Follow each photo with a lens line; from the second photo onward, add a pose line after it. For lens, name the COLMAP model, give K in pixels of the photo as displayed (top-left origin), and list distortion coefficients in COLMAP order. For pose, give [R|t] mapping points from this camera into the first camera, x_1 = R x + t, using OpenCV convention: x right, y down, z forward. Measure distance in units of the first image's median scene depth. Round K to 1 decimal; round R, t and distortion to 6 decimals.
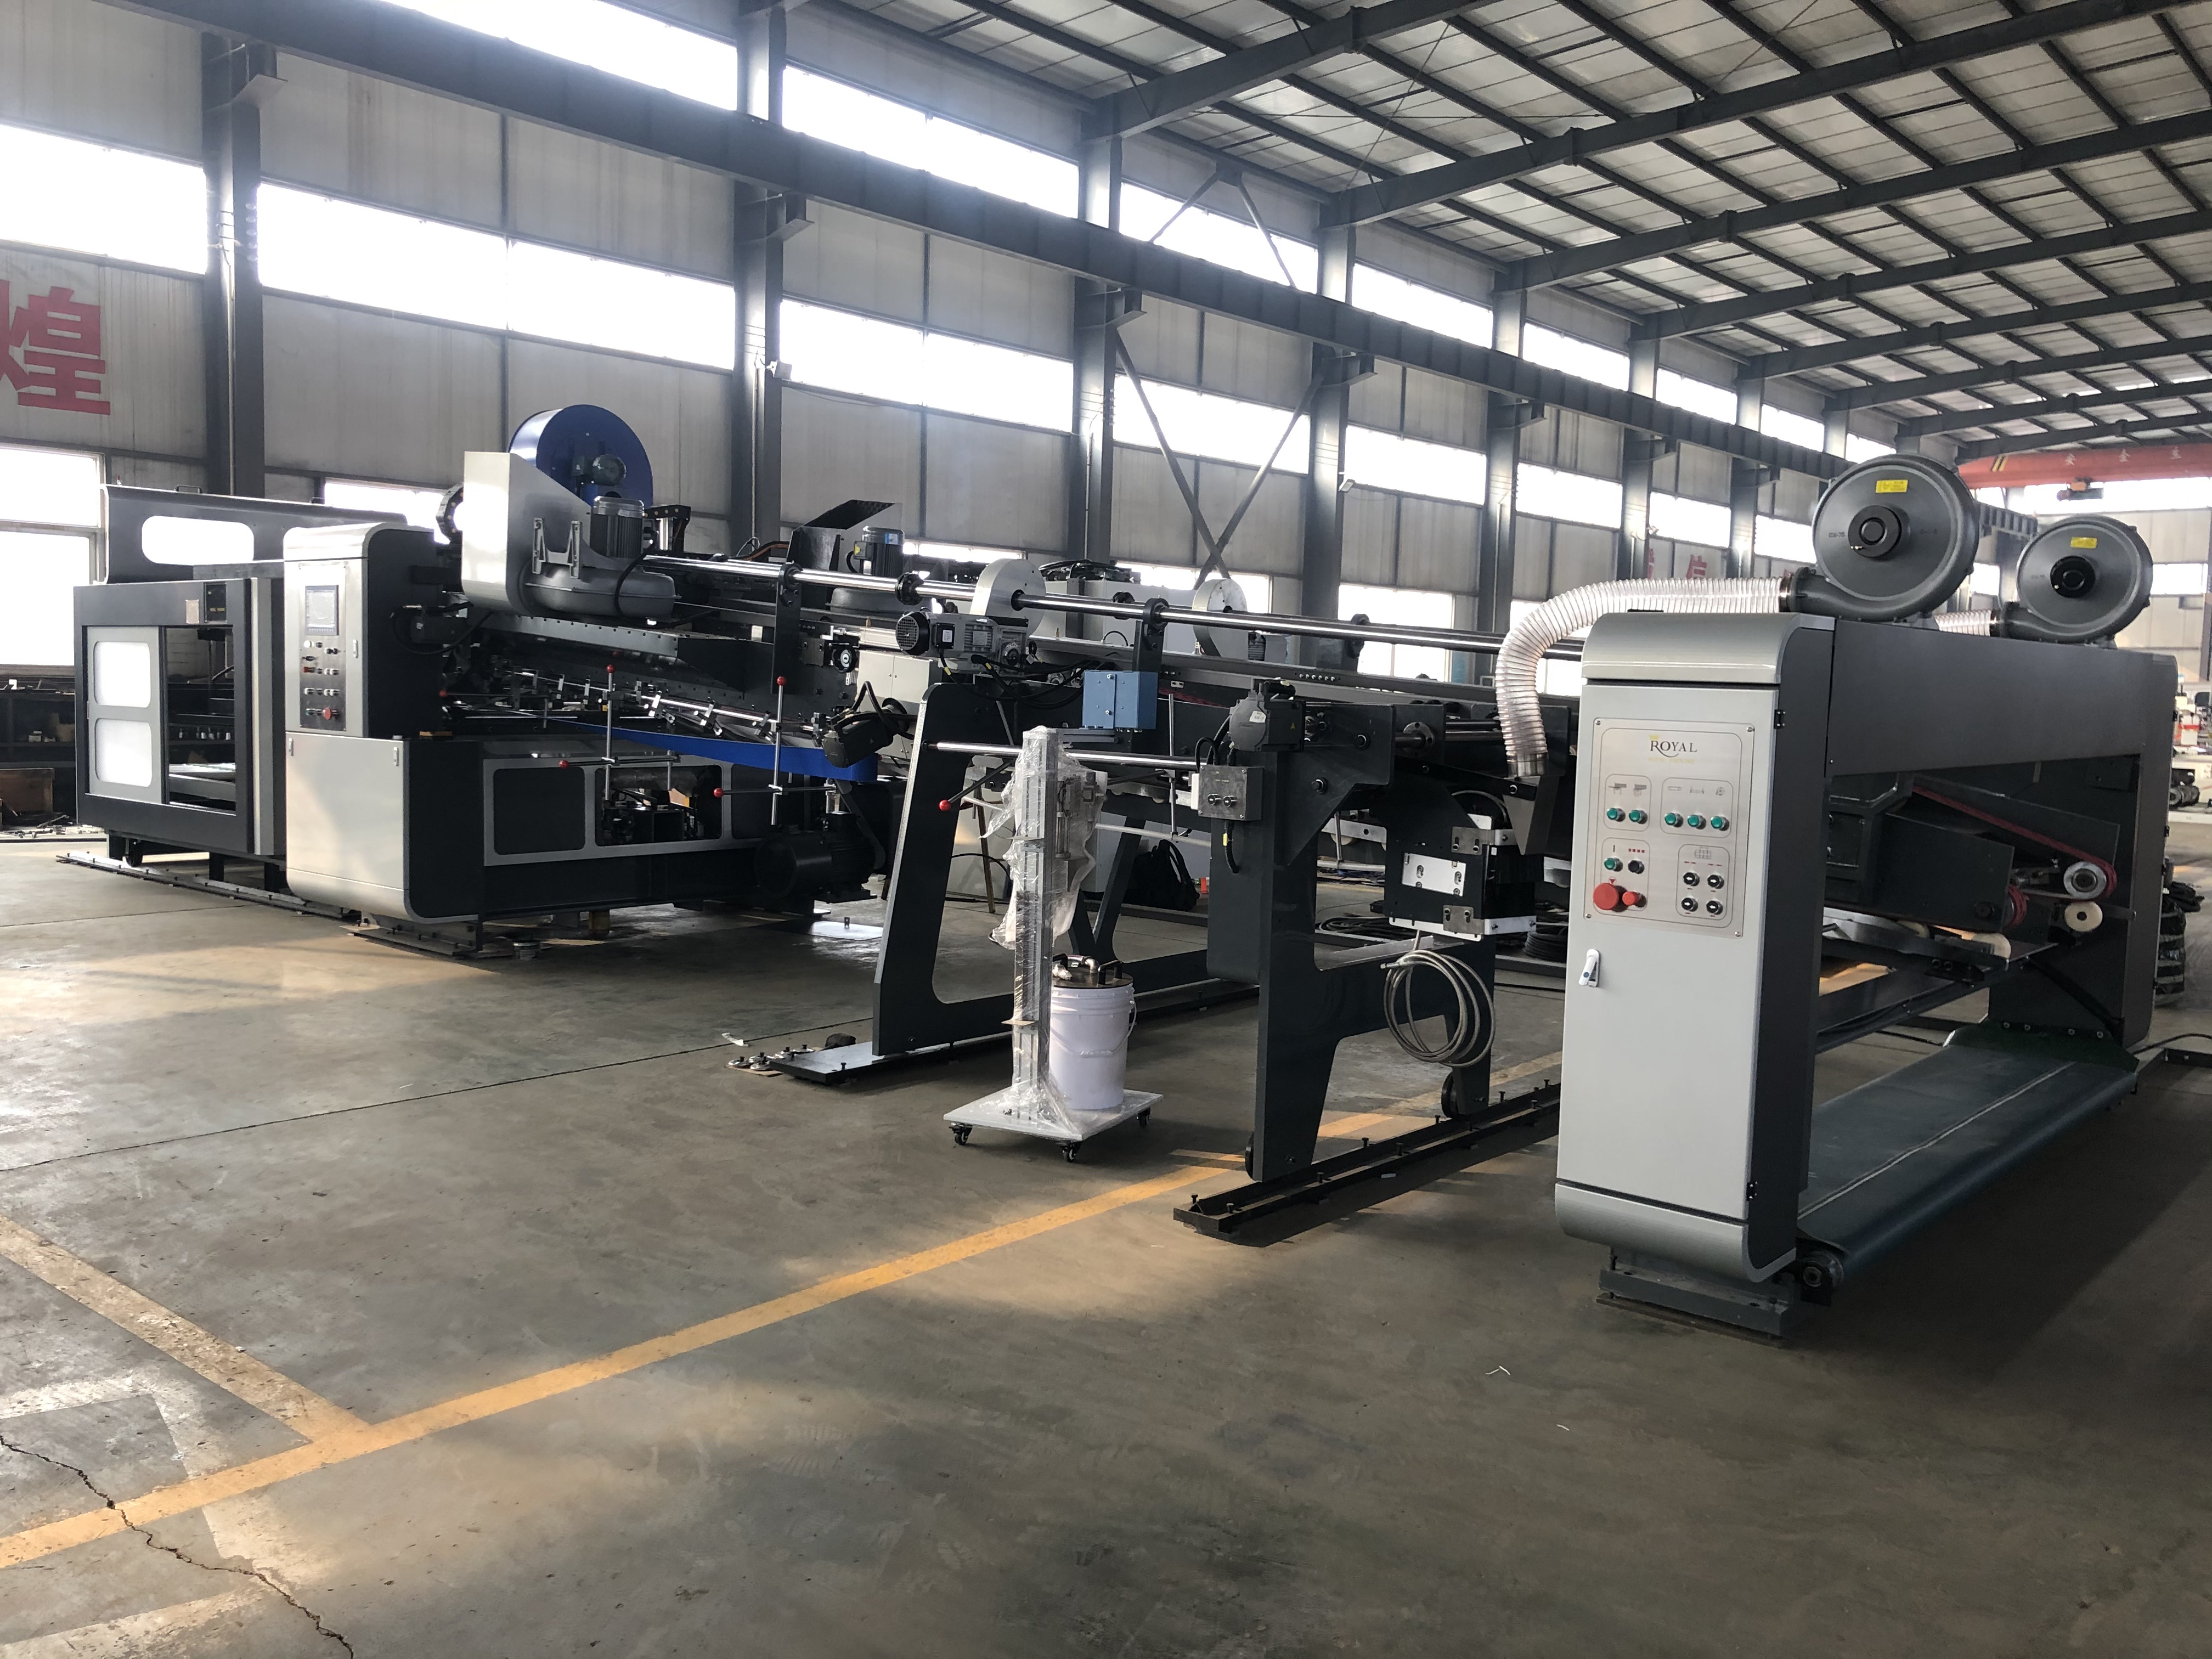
lens RADIAL K [[1802.3, 0, 1106.0], [0, 1802.3, 829.5], [0, 0, 1]] dist [-0.008804, 0.054831]
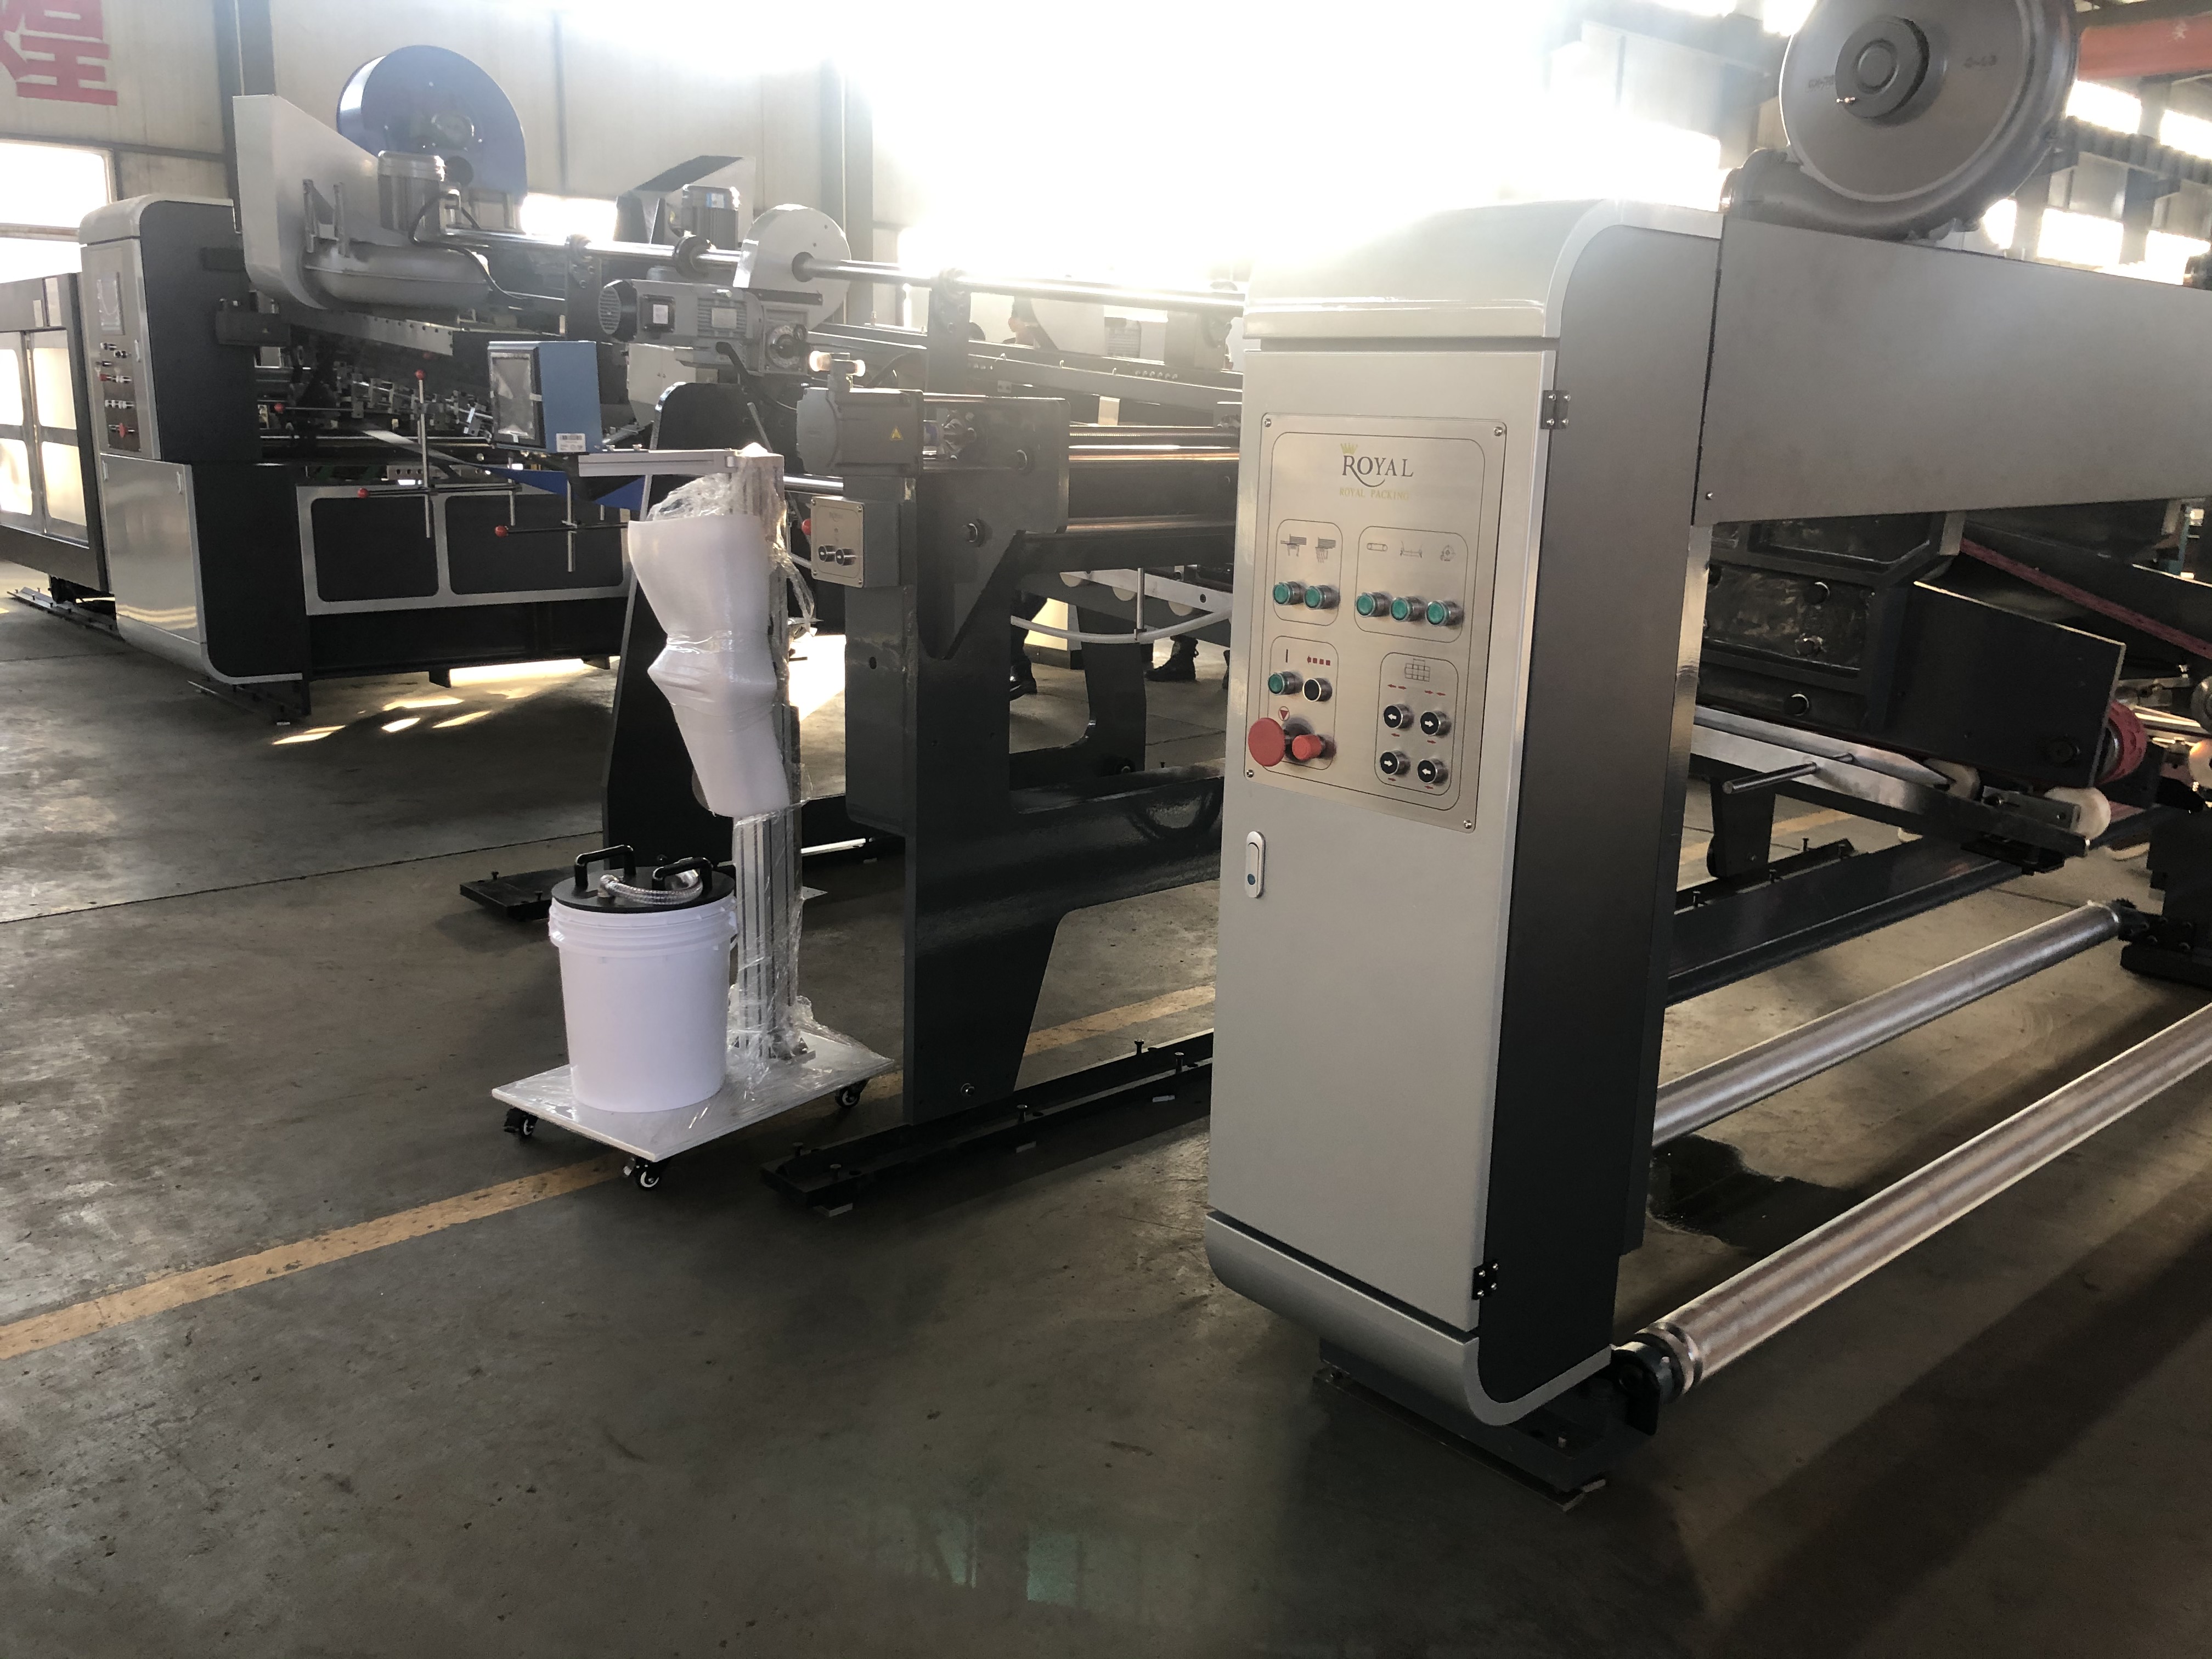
lens RADIAL K [[1818.3, 0, 1106.0], [0, 1818.3, 829.5], [0, 0, 1]] dist [0.025216, -0.048711]
pose [[0.992134, 0.026965, -0.122244, 0.214896], [-0.009077, 0.989450, 0.144592, -0.011843], [0.124854, -0.142345, 0.981911, 0.318359]]
